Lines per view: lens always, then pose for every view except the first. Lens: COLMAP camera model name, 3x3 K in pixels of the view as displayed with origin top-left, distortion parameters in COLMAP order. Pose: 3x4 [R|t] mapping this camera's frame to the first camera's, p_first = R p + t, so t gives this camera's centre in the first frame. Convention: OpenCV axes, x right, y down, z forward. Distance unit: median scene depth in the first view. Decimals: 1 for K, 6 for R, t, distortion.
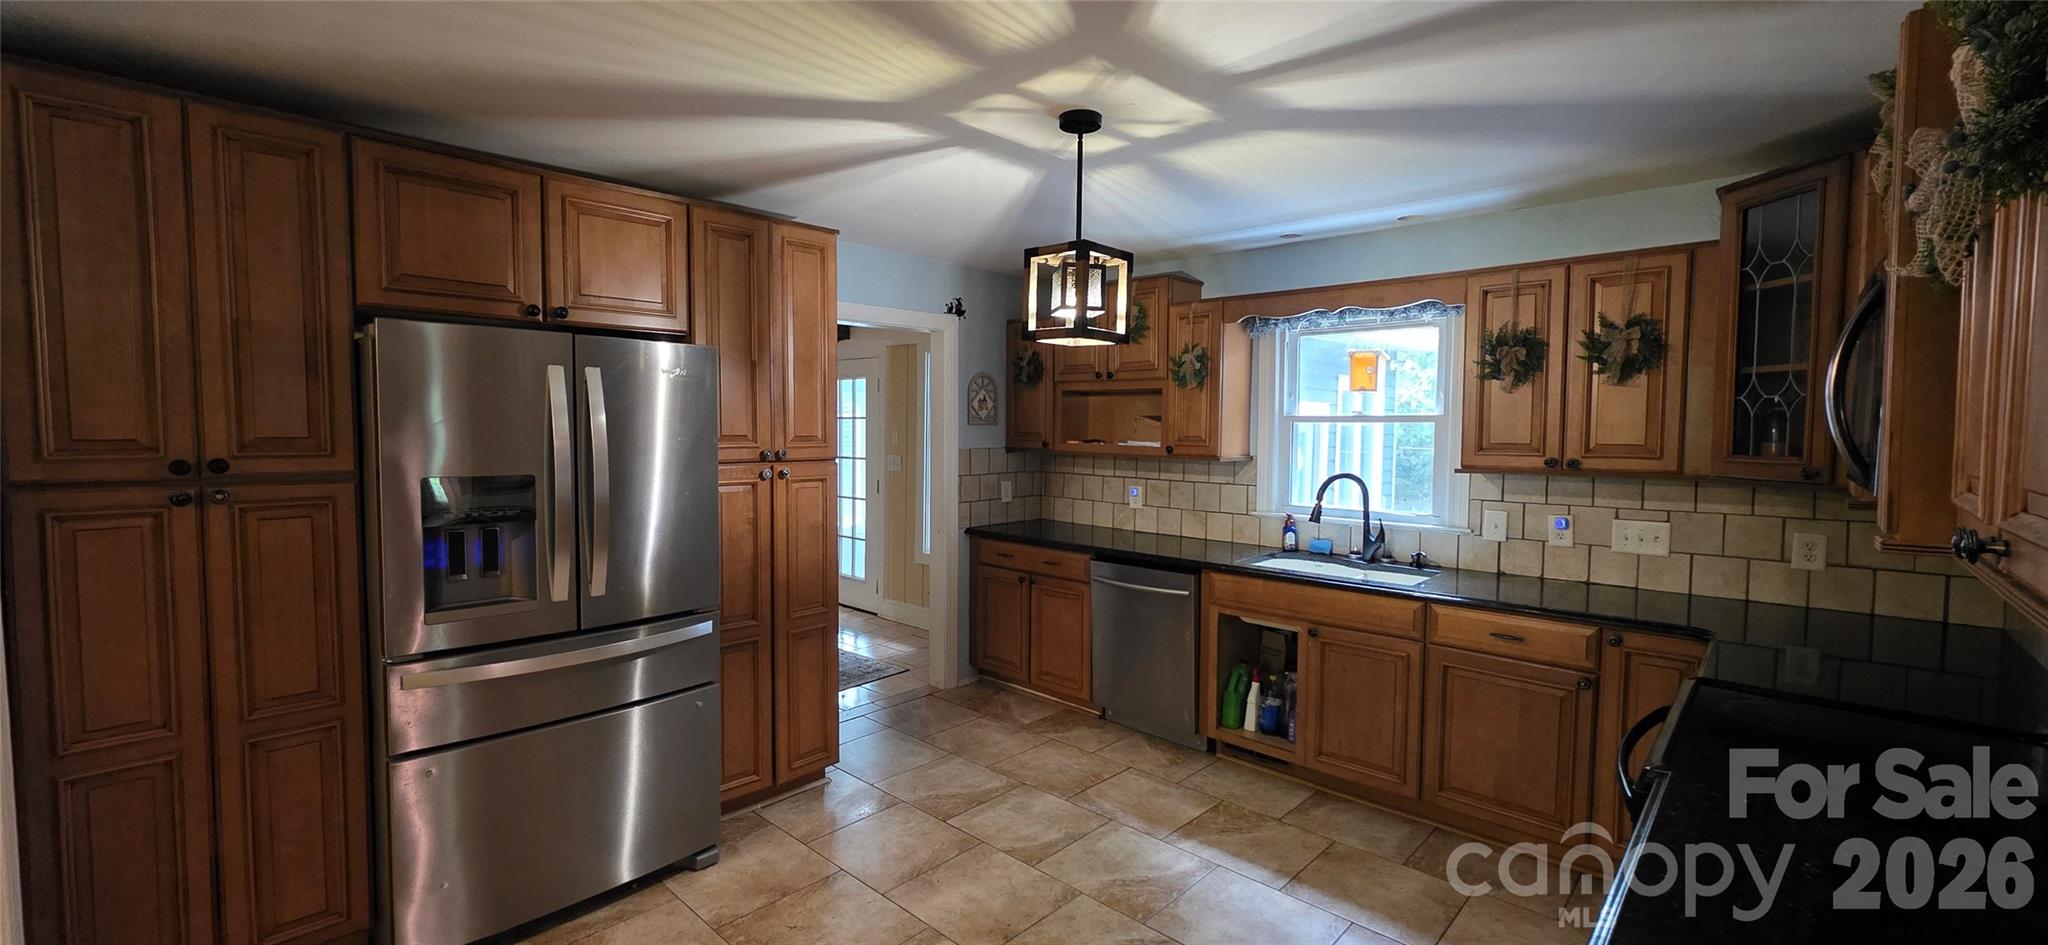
lens RADIAL K [[809.2, 0, 1012.9], [0, 809.2, 467.2], [0, 0, 1]] dist [0.000336, 0.000048]
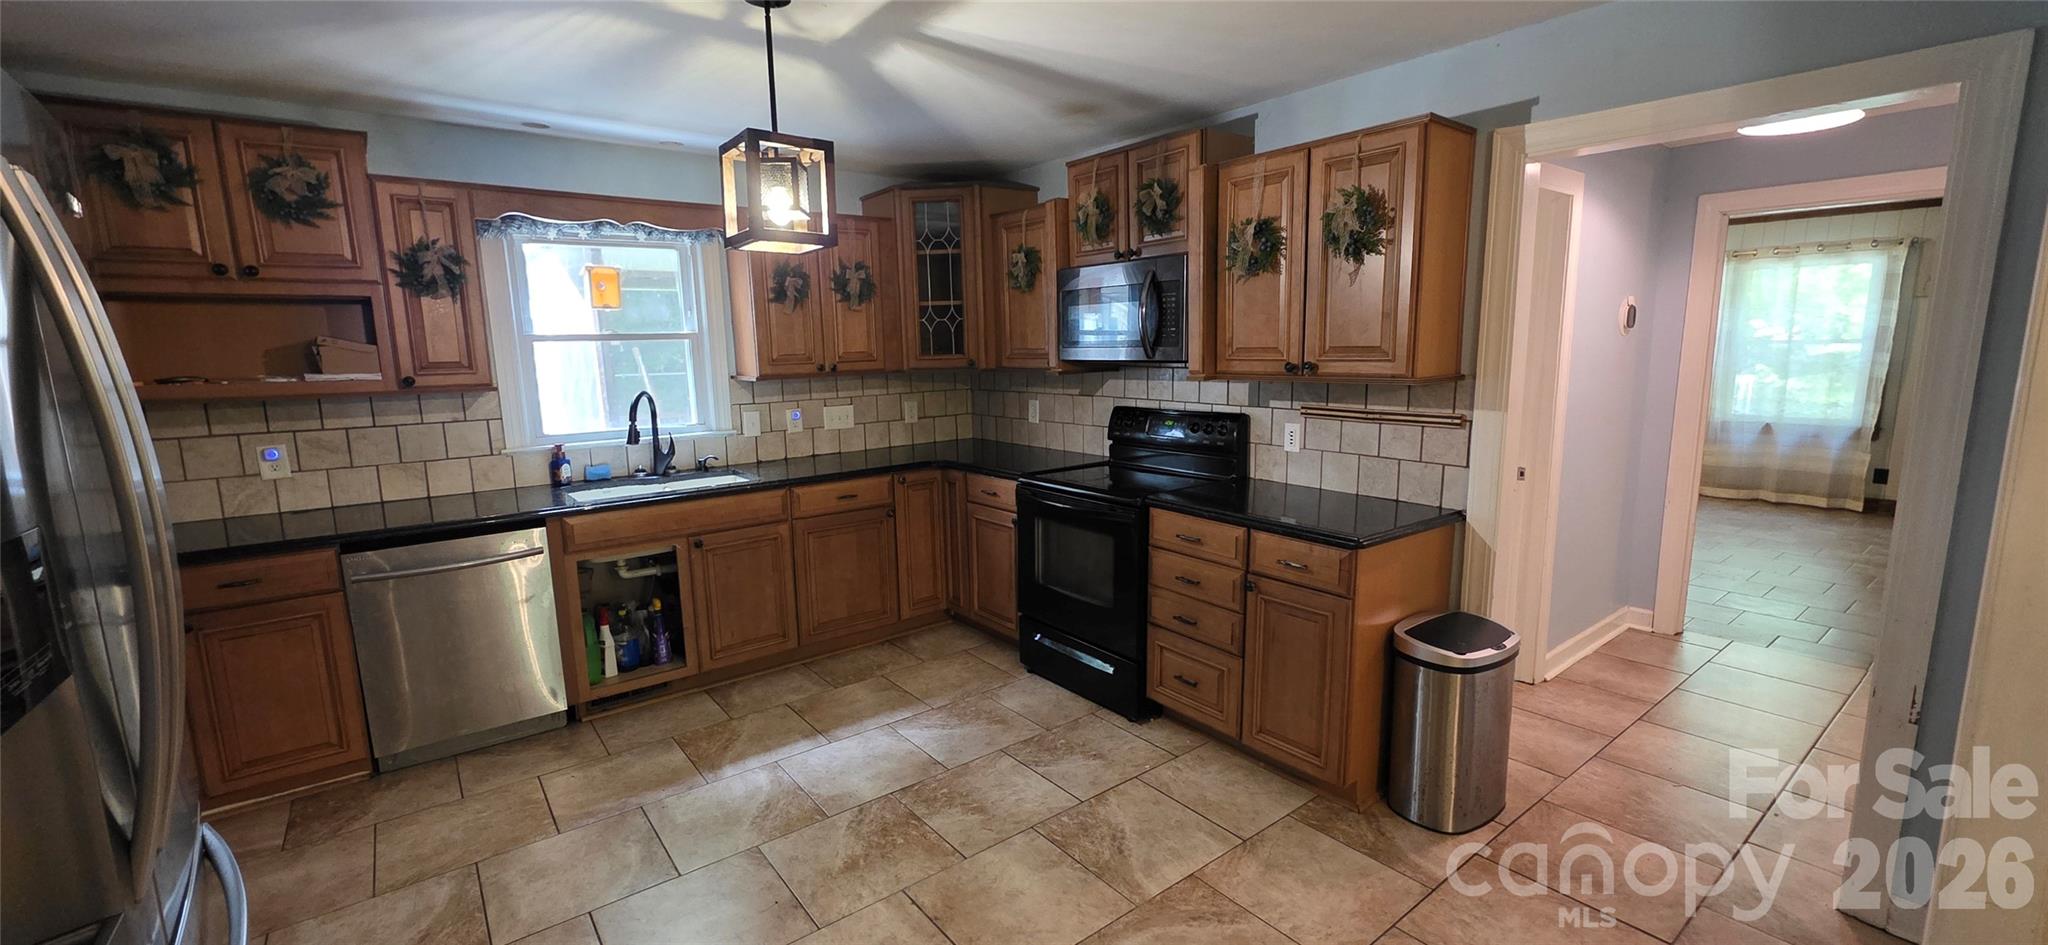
lens RADIAL K [[816.9, 0, 1016.4], [0, 816.9, 470.9], [0, 0, 1]] dist [-0.000183, -0.000257]
pose [[0.151216, -0.164629, 0.974695, -0.565728], [0.071711, 0.985263, 0.155288, -0.021475], [-0.985896, 0.046414, 0.160793, 0.418863]]
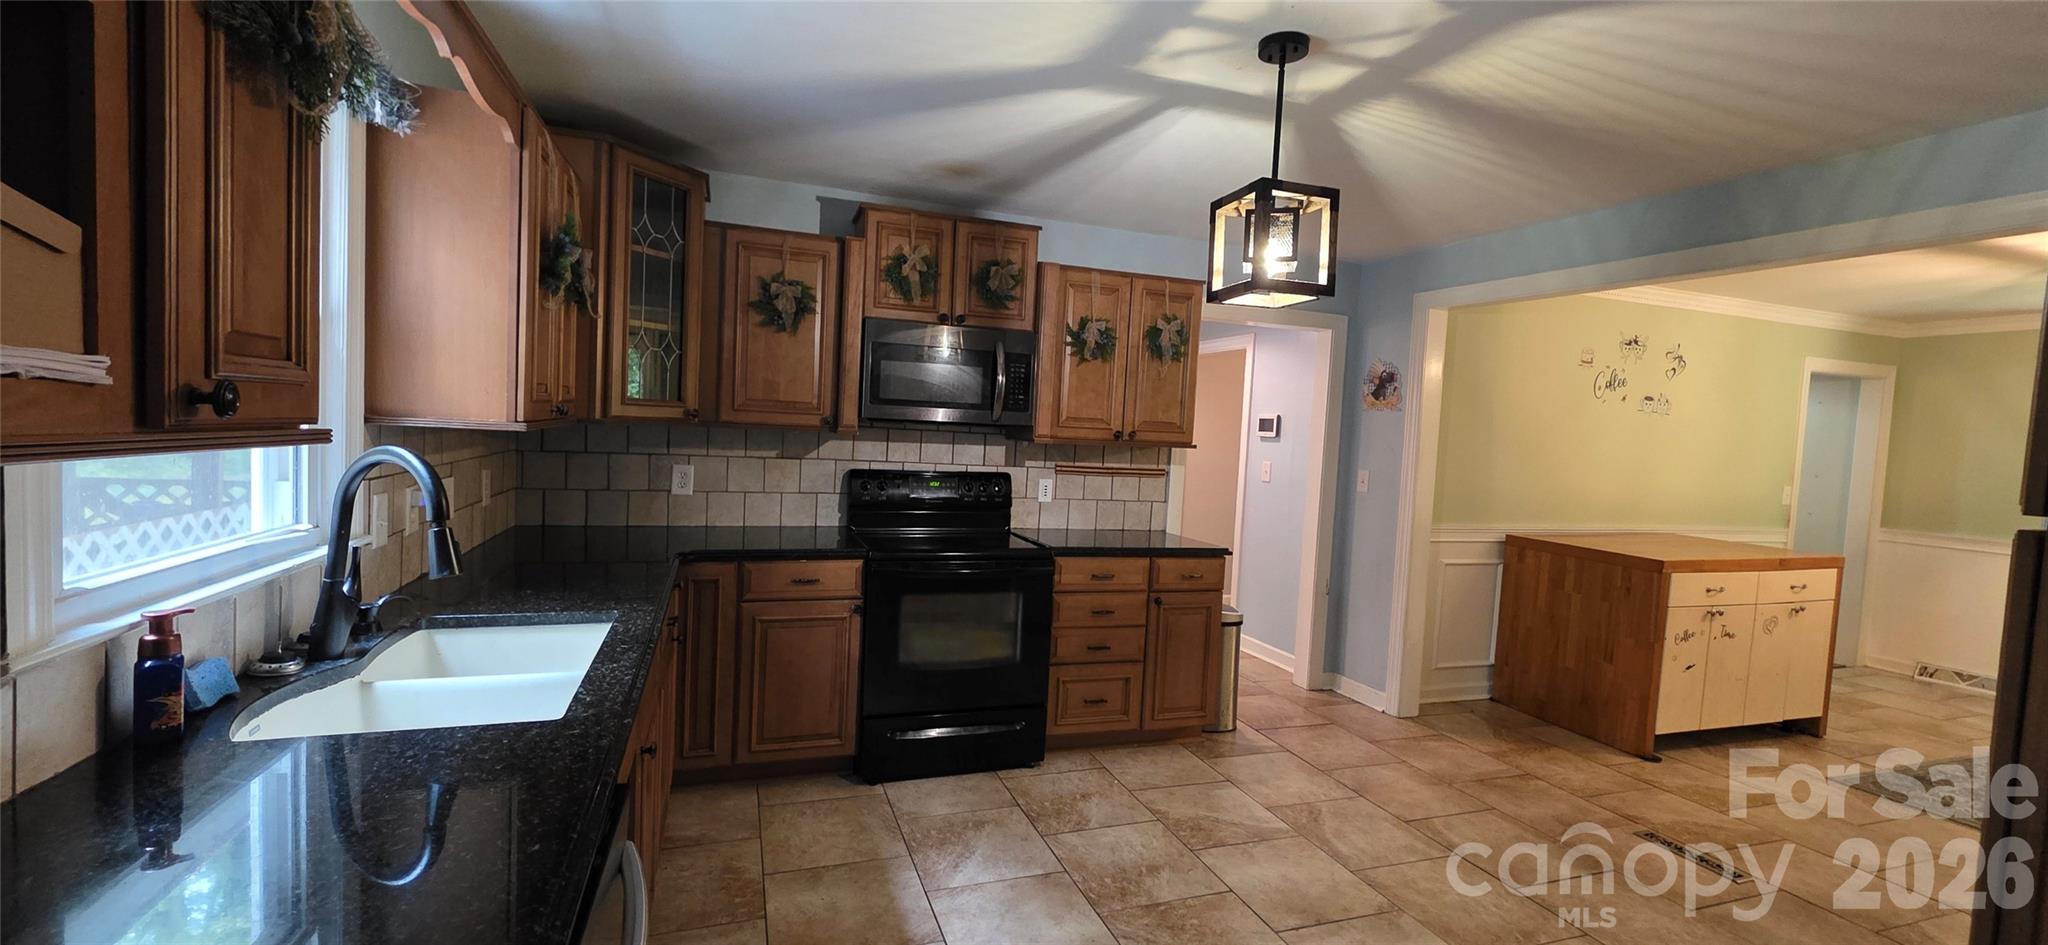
lens RADIAL K [[819.7, 0, 1020.7], [0, 819.7, 473.1], [0, 0, 1]] dist [0.002554, 0.000078]
pose [[-0.892220, -0.077018, 0.444985, -0.063441], [-0.032906, 0.993818, 0.106031, -0.037606], [-0.450401, 0.079960, -0.889239, 1.328148]]
